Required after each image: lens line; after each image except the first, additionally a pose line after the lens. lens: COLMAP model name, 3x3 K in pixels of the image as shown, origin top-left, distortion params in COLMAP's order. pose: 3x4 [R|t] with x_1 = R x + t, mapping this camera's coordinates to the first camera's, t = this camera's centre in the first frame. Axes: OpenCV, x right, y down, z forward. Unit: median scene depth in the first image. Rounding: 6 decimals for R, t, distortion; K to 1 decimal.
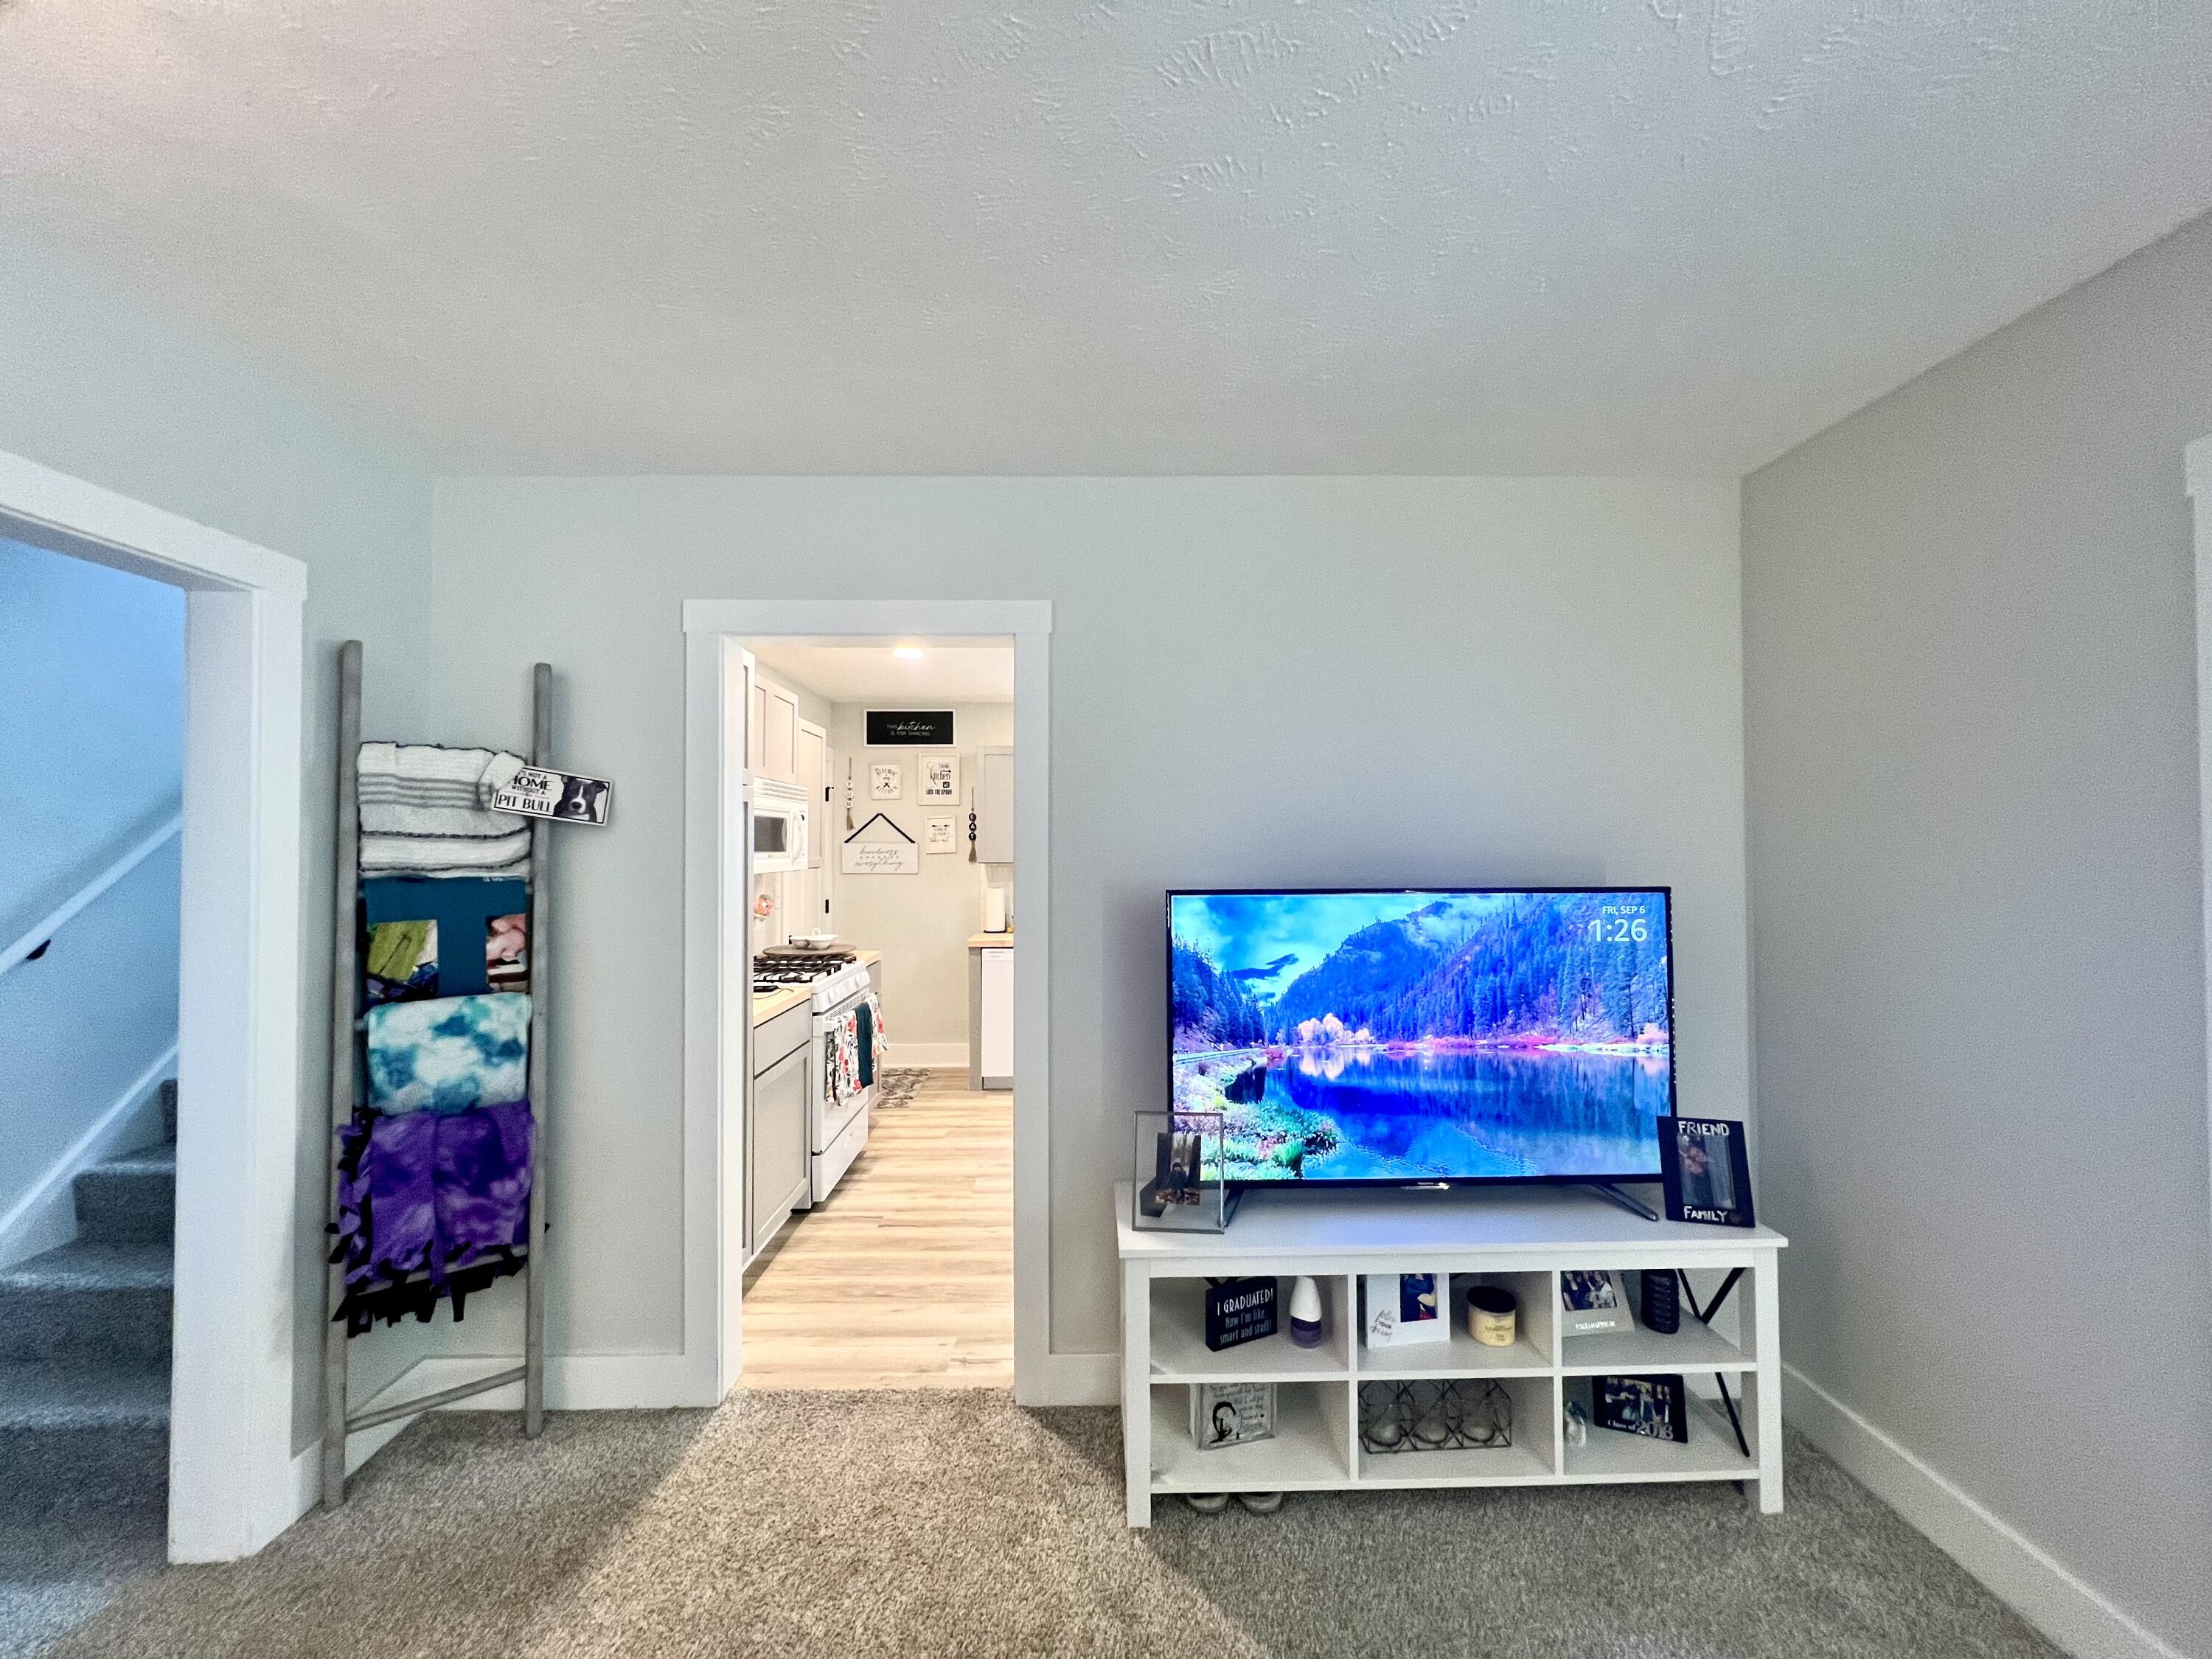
lens RADIAL K [[880.7, 0, 1103.4], [0, 880.7, 825.0], [0, 0, 1]] dist [-0.003062, 0.000813]
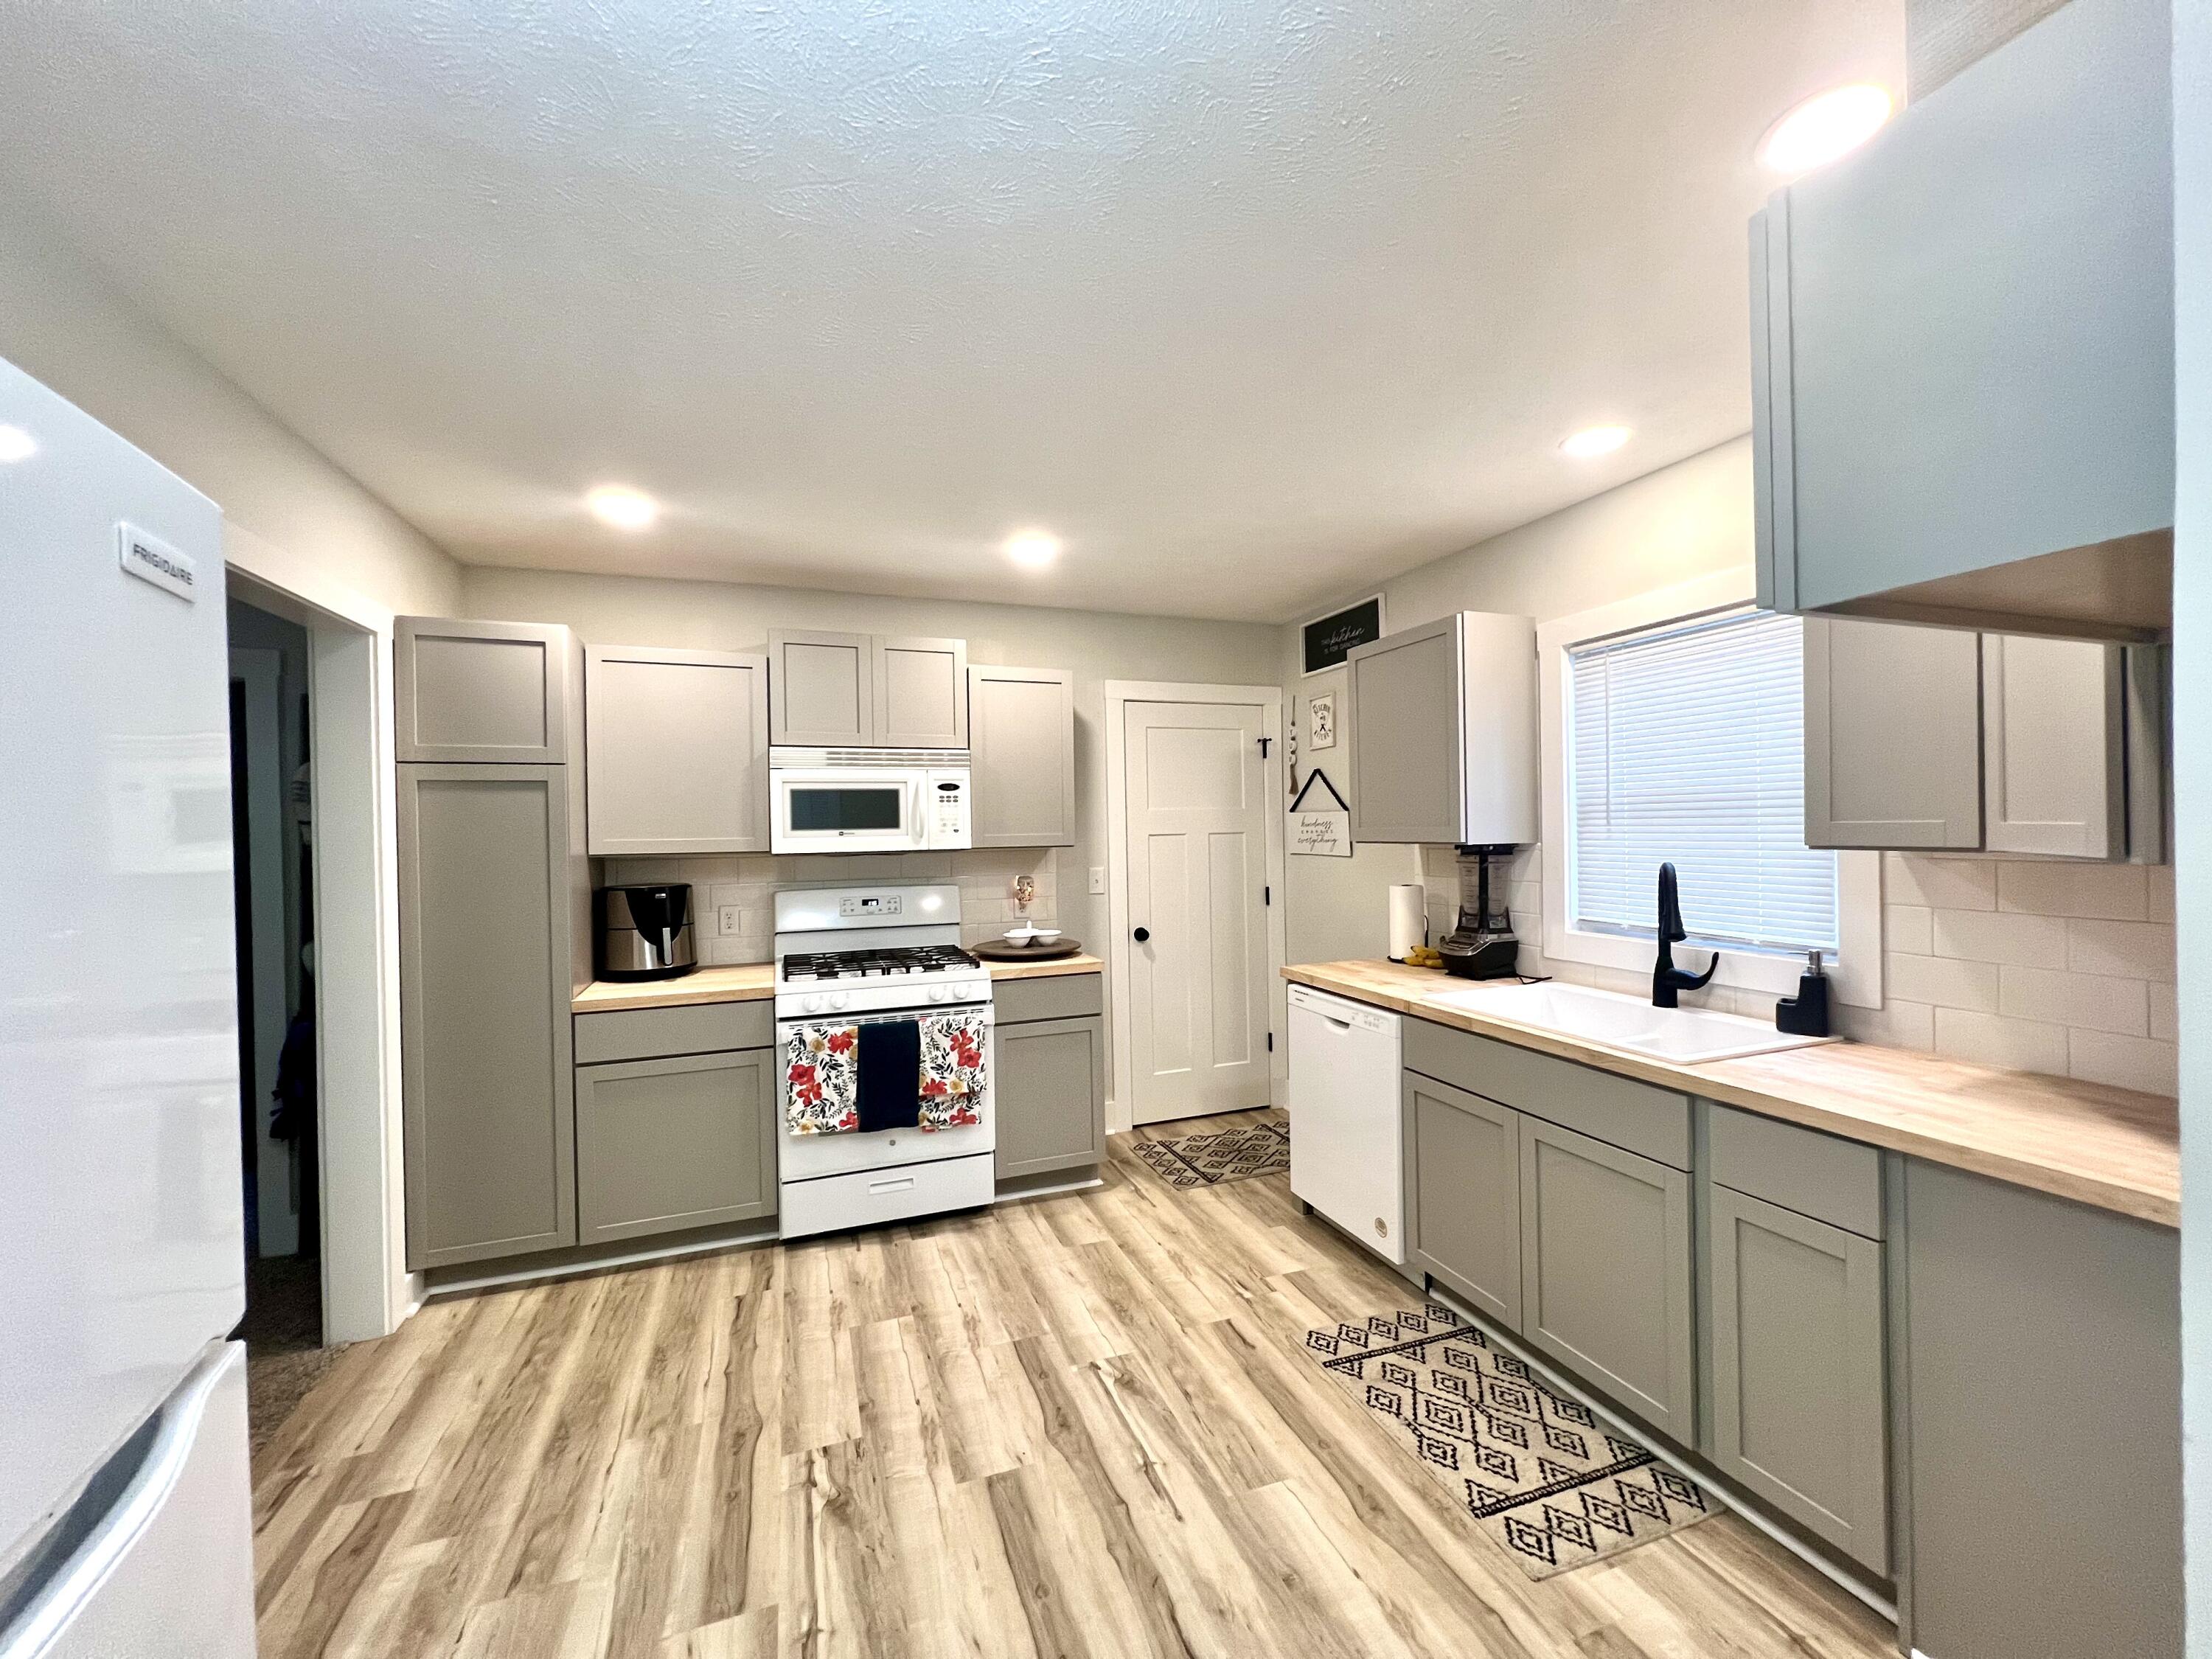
lens RADIAL K [[880.7, 0, 1113.6], [0, 880.7, 831.3], [0, 0, 1]] dist [-0.003062, 0.000813]
pose [[0.340067, 0.001558, -0.940400, 0.350403], [0.040014, 0.999069, 0.016125, 0.018483], [0.939549, -0.043113, 0.339688, 0.607504]]
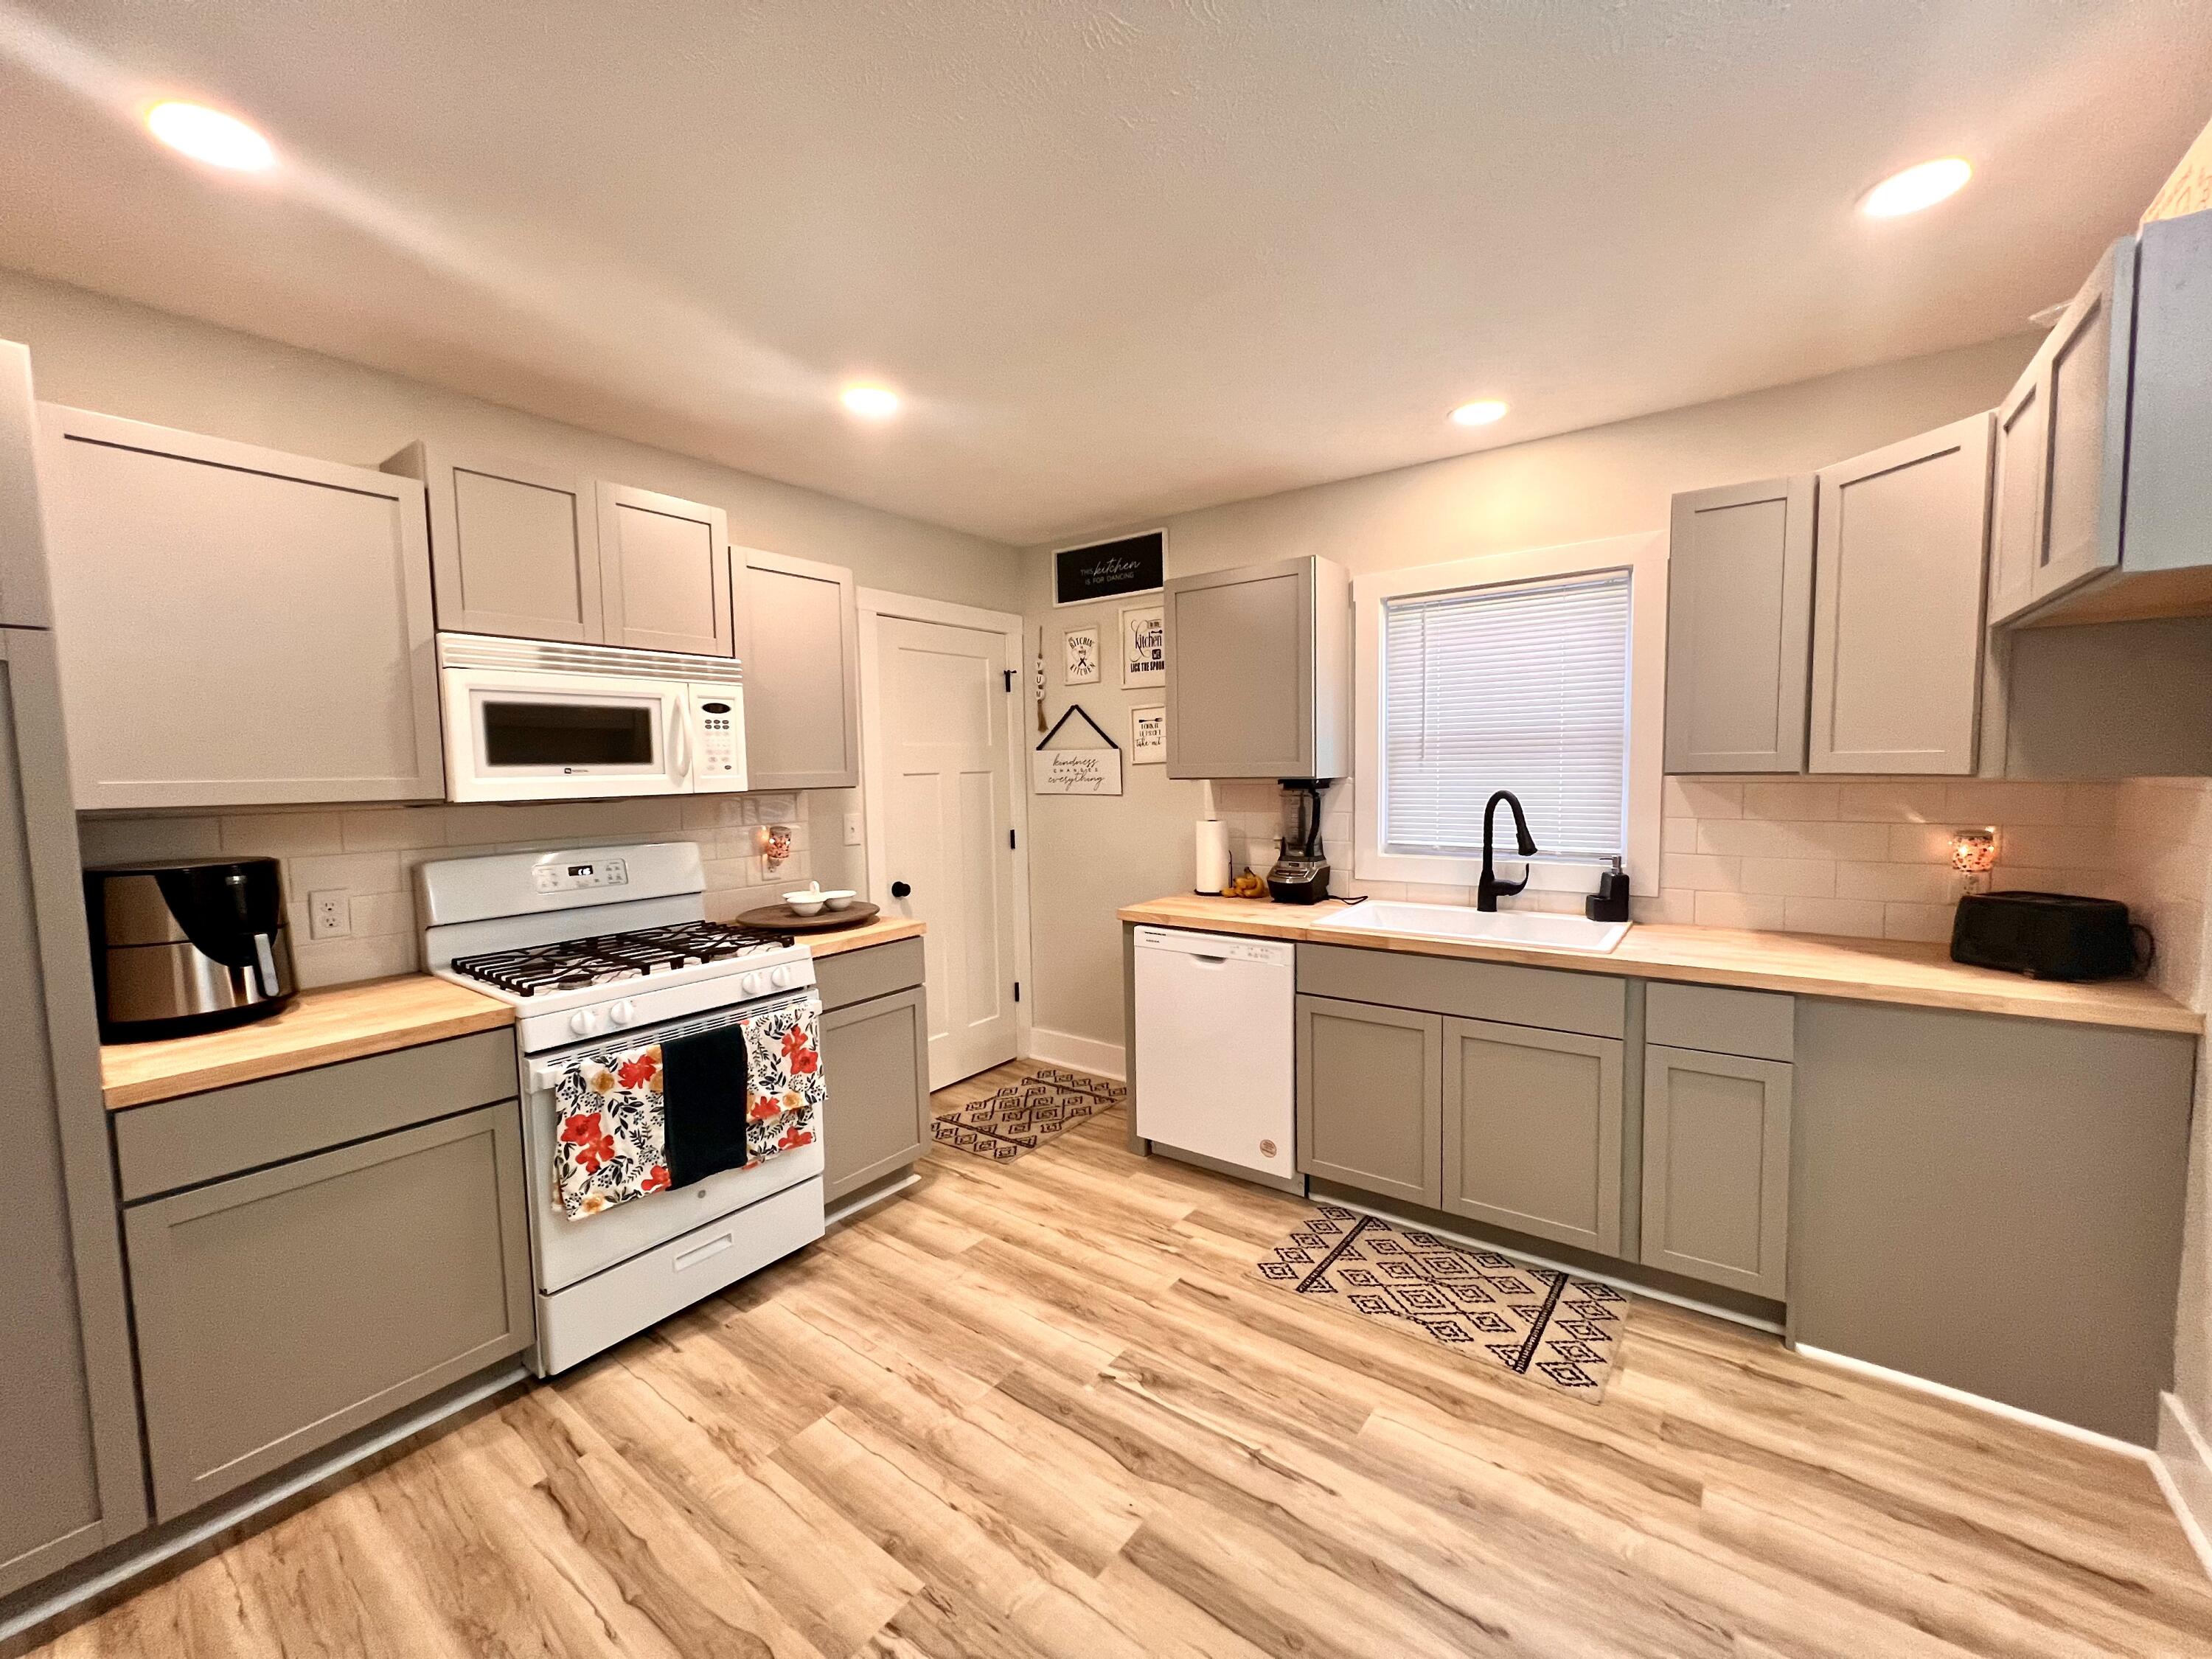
lens RADIAL K [[880.7, 0, 1110.9], [0, 880.7, 831.0], [0, 0, 1]] dist [-0.003062, 0.000813]
pose [[0.796975, 0.033897, -0.603061, 0.178836], [0.030620, 0.994873, 0.096386, 0.018500], [0.603236, -0.095283, 0.791850, 0.472397]]
